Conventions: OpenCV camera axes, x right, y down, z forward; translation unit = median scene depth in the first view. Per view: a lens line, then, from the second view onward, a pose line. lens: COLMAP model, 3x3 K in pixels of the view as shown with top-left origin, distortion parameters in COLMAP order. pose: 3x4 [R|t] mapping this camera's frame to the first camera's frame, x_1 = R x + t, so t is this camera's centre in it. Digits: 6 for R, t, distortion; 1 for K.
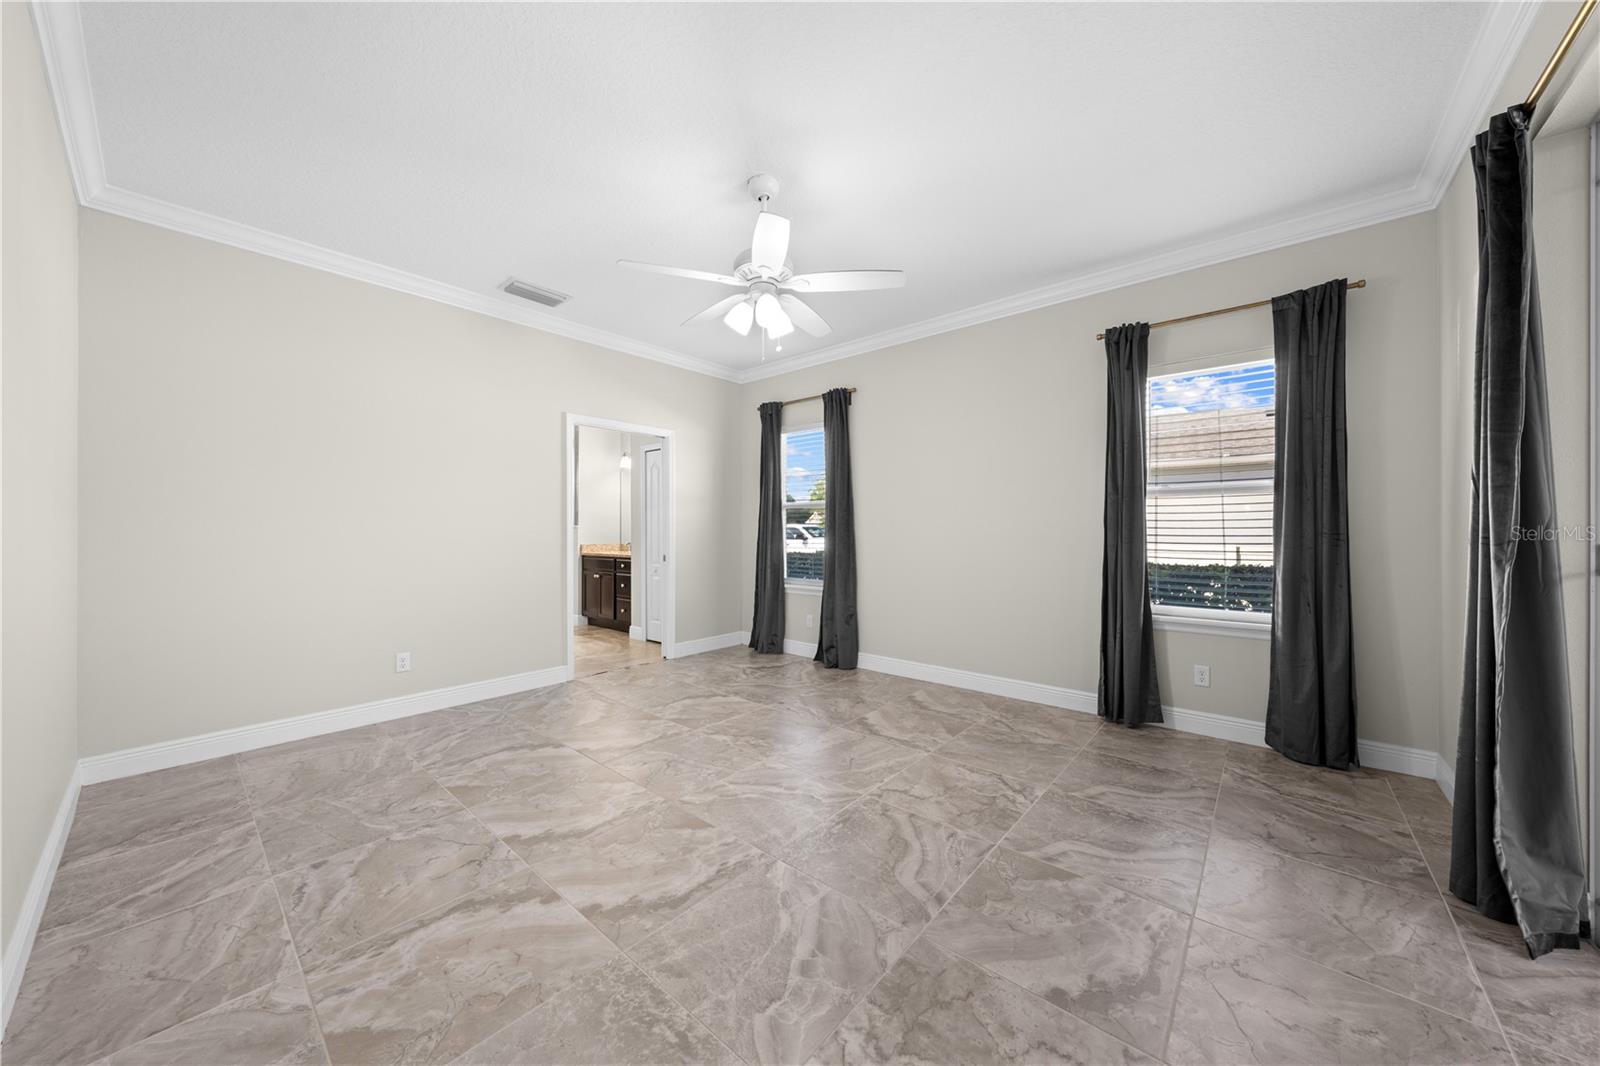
lens RADIAL K [[538.8, 0, 802.1], [0, 538.8, 533.3], [0, 0, 1]] dist [-0.000841, 0.000222]
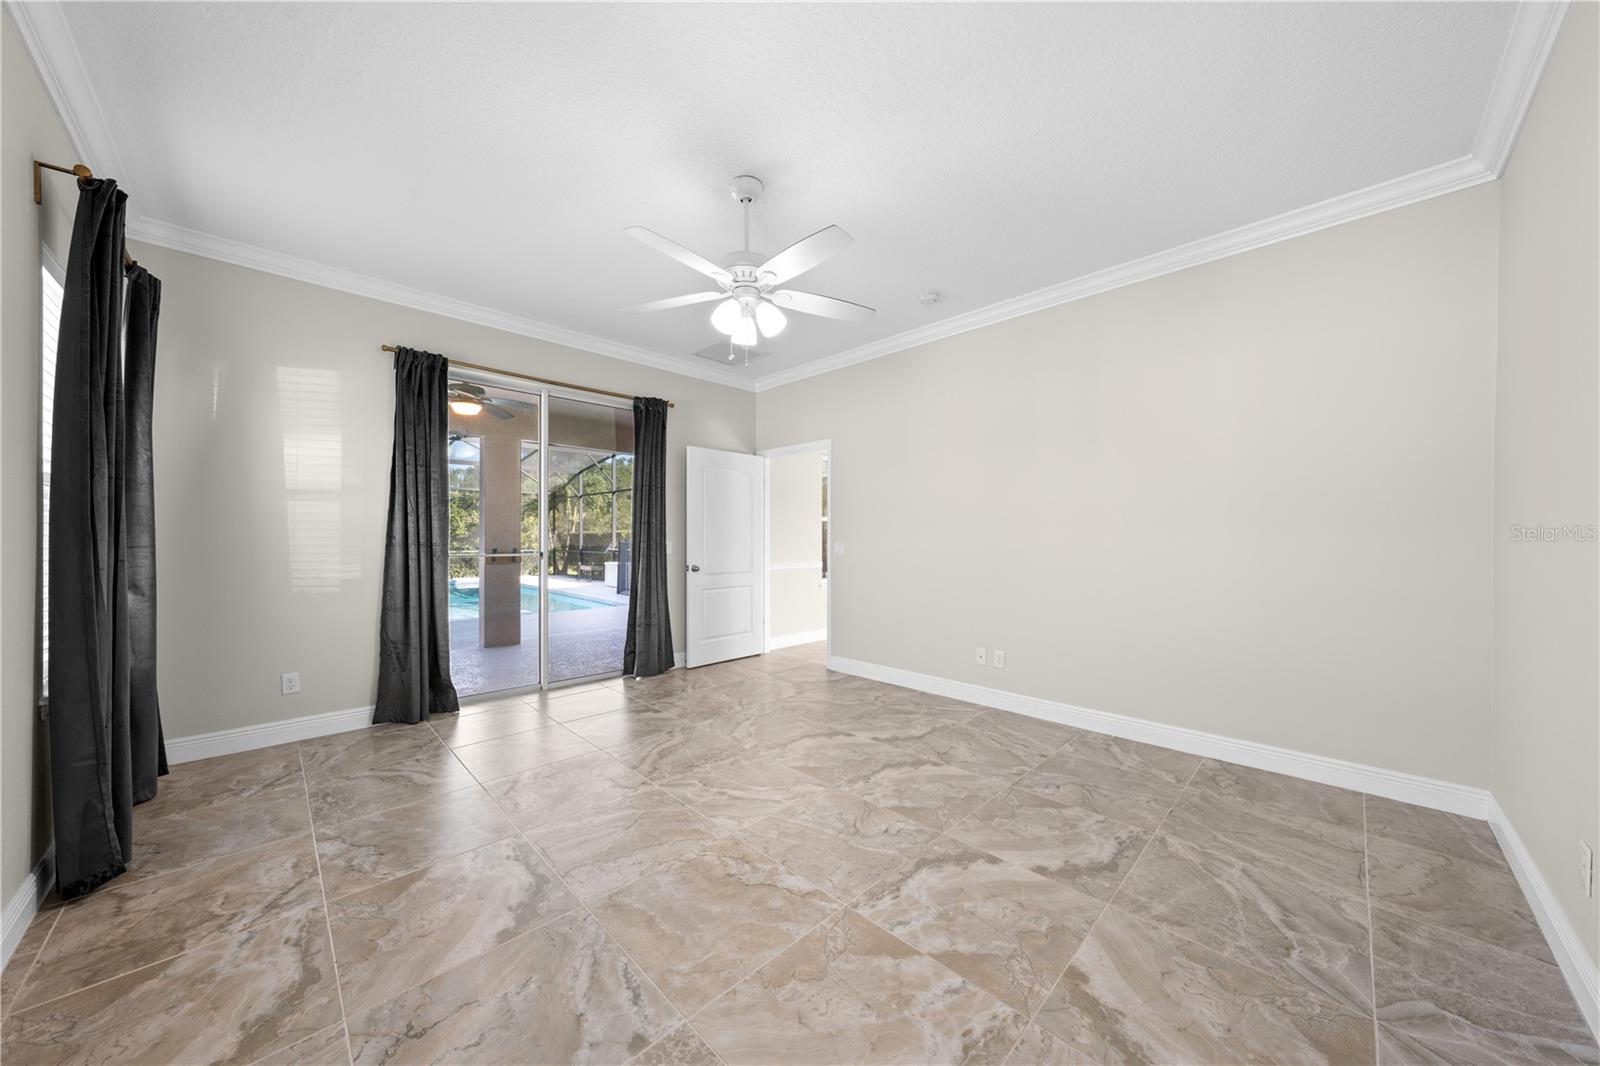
lens RADIAL K [[538.8, 0, 802.1], [0, 538.8, 533.3], [0, 0, 1]] dist [-0.000841, 0.000222]
pose [[-0.996679, 0.000241, 0.081436, -0.259381], [0.000001, 0.999996, -0.002950, -0.014233], [-0.081436, -0.002940, -0.996674, 2.020132]]
